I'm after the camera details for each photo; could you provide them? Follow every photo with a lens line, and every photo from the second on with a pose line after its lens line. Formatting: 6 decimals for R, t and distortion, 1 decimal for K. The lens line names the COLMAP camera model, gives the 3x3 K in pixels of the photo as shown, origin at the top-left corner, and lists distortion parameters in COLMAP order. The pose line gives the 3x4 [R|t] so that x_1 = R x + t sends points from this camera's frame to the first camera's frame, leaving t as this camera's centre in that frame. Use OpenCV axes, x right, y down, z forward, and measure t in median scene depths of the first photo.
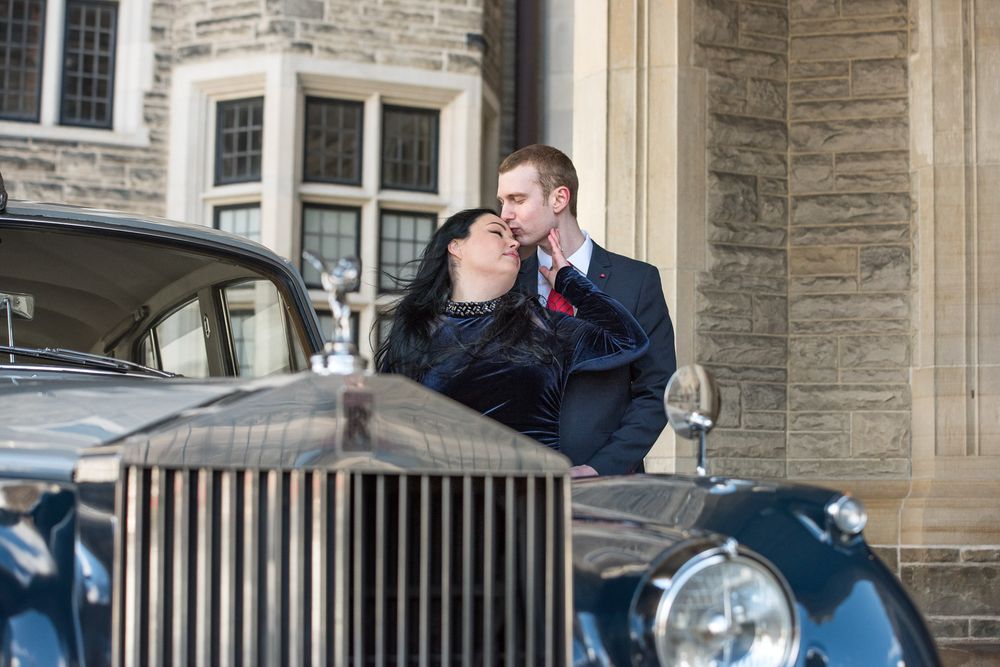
lens RADIAL K [[2094.6, 0, 500.0], [0, 2094.6, 333.5], [0, 0, 1]] dist [-0.216417, 0.000425]
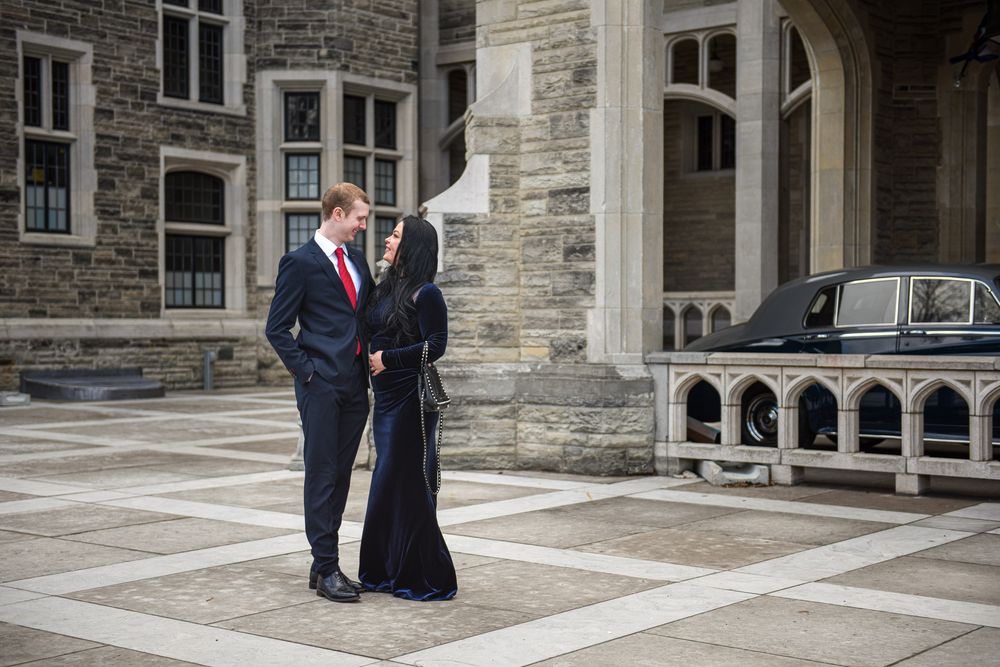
lens RADIAL K [[1550.8, 0, 500.0], [0, 1550.8, 333.5], [0, 0, 1]] dist [0.143896, 0.037324]
pose [[0.895663, -0.019589, 0.444303, -1.224158], [-0.029422, 0.994231, 0.103146, -0.109442], [-0.443760, -0.105456, 0.889919, -0.604066]]
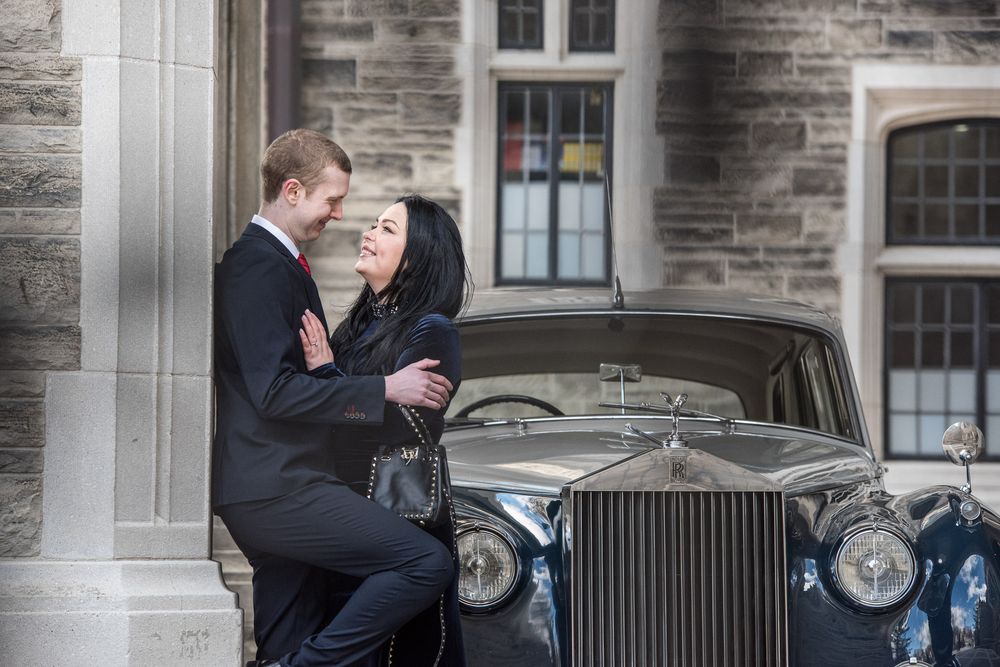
lens RADIAL K [[4515.8, 0, 500.0], [0, 4515.8, 333.5], [0, 0, 1]] dist [1.512124, -5.868665]
pose [[0.923669, -0.022440, -0.382533, 0.453776], [0.041820, 0.998224, 0.042421, -0.093346], [0.380902, -0.055180, 0.922968, -1.000301]]
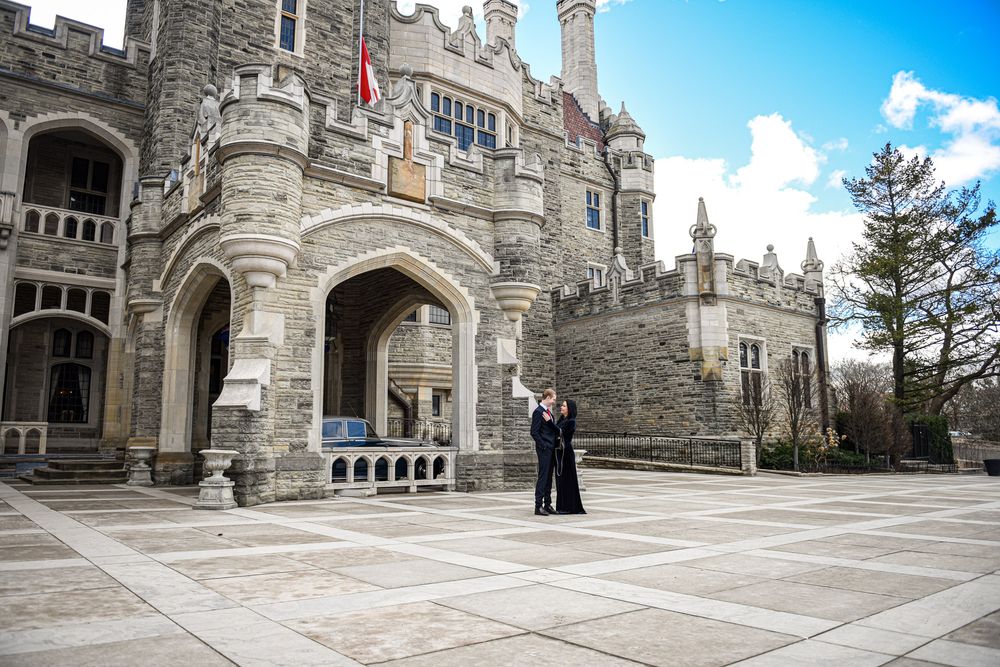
lens RADIAL K [[711.1, 0, 500.0], [0, 711.1, 333.5], [0, 0, 1]] dist [-0.041106, 0.000072]
pose [[-0.251324, 0.137133, 0.958139, -2.167049], [-0.090922, 0.982190, -0.164424, 0.025903], [-0.963623, -0.128439, -0.234379, 0.639677]]
